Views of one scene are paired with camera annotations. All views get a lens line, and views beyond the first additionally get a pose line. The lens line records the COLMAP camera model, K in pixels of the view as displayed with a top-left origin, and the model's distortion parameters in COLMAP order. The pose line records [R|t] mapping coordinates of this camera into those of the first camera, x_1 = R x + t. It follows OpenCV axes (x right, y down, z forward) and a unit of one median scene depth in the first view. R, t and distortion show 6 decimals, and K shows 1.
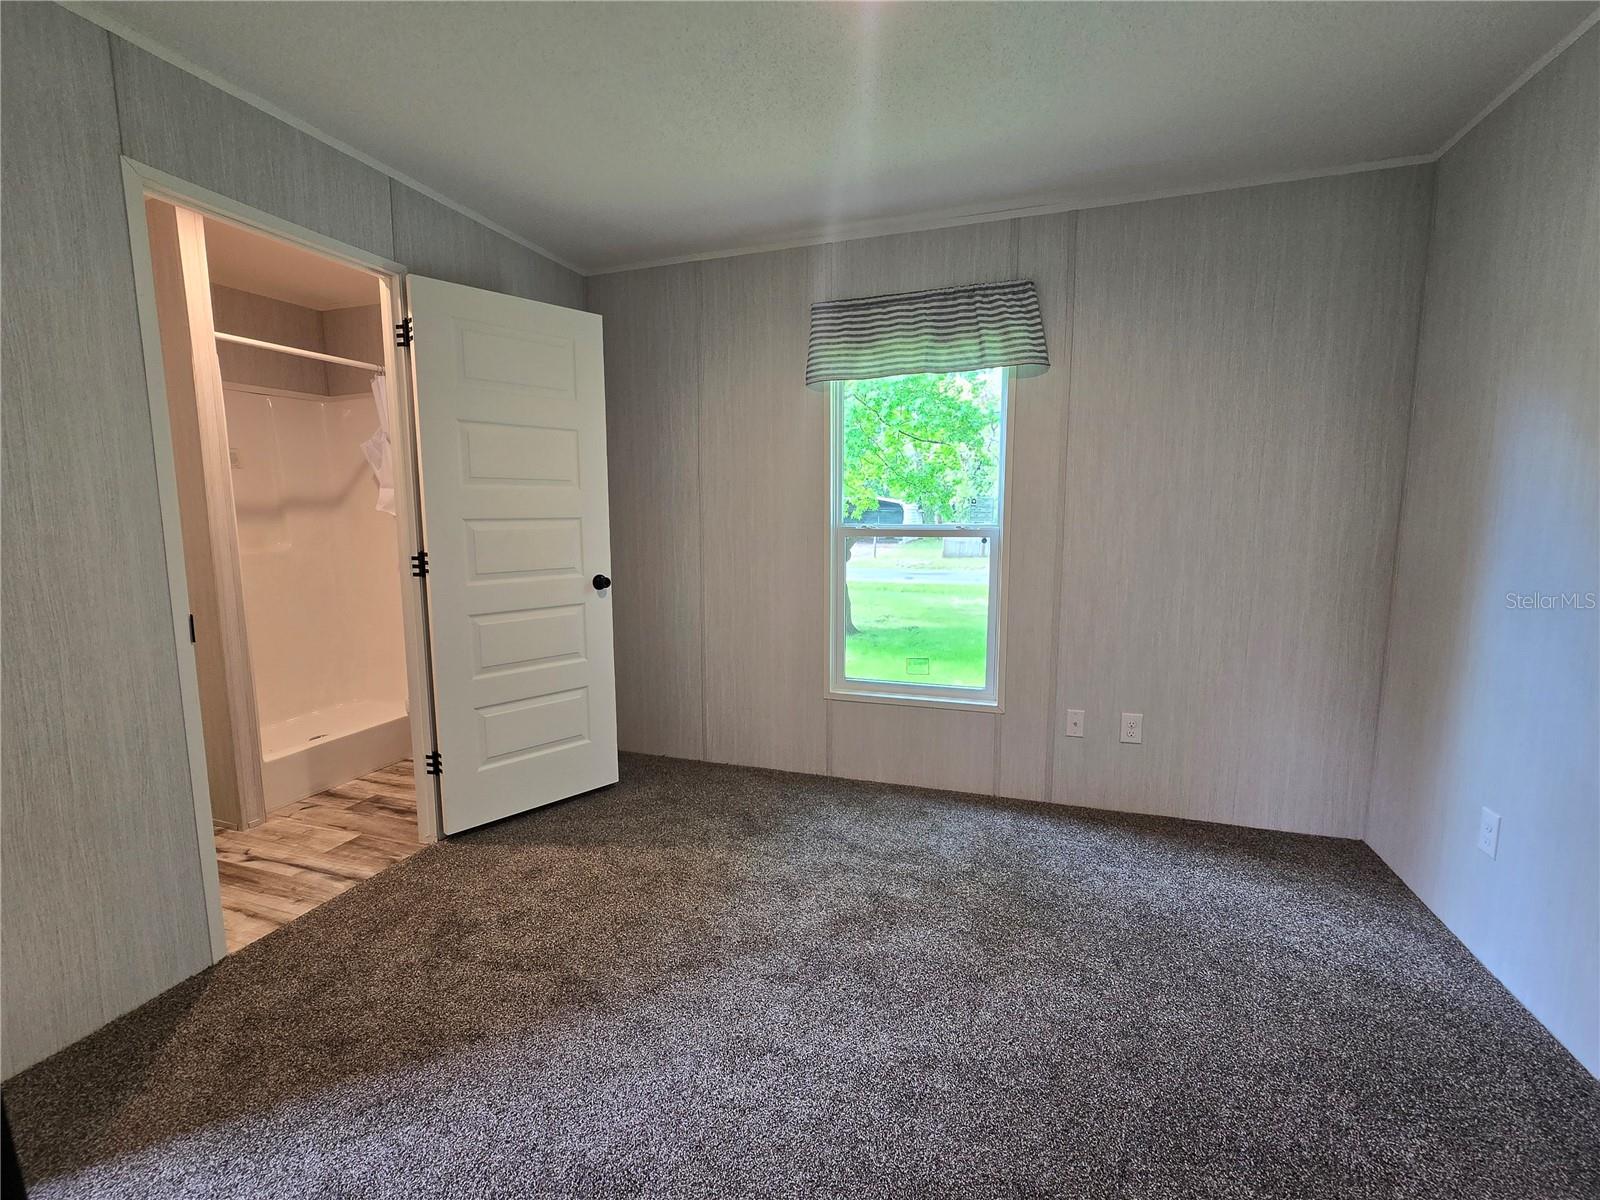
lens RADIAL K [[714.9, 0, 778.7], [0, 714.9, 601.9], [0, 0, 1]] dist [-0.009003, 0.002725]
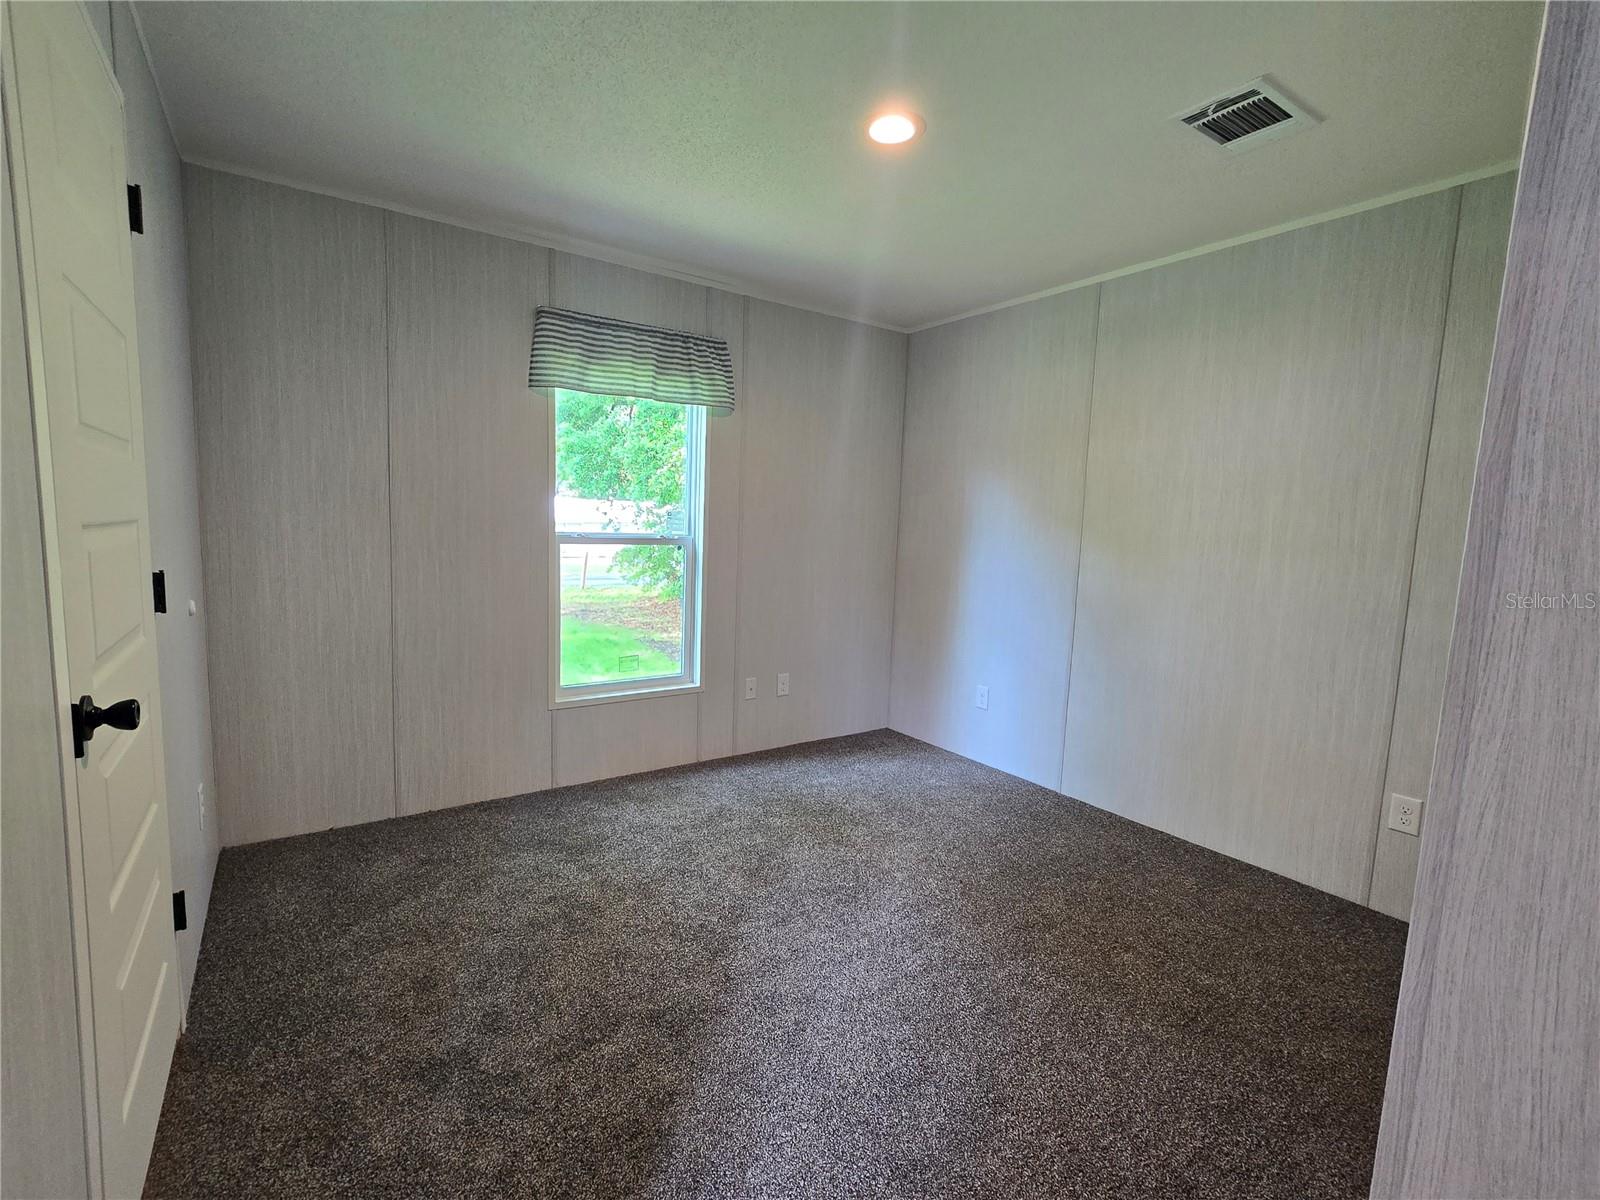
lens RADIAL K [[714.9, 0, 794.5], [0, 714.9, 596.0], [0, 0, 1]] dist [-0.009003, 0.002725]
pose [[0.583314, -0.060106, 0.810020, -0.608936], [0.063219, 0.997593, 0.028500, -0.031012], [-0.809783, 0.034584, 0.585710, 0.177872]]
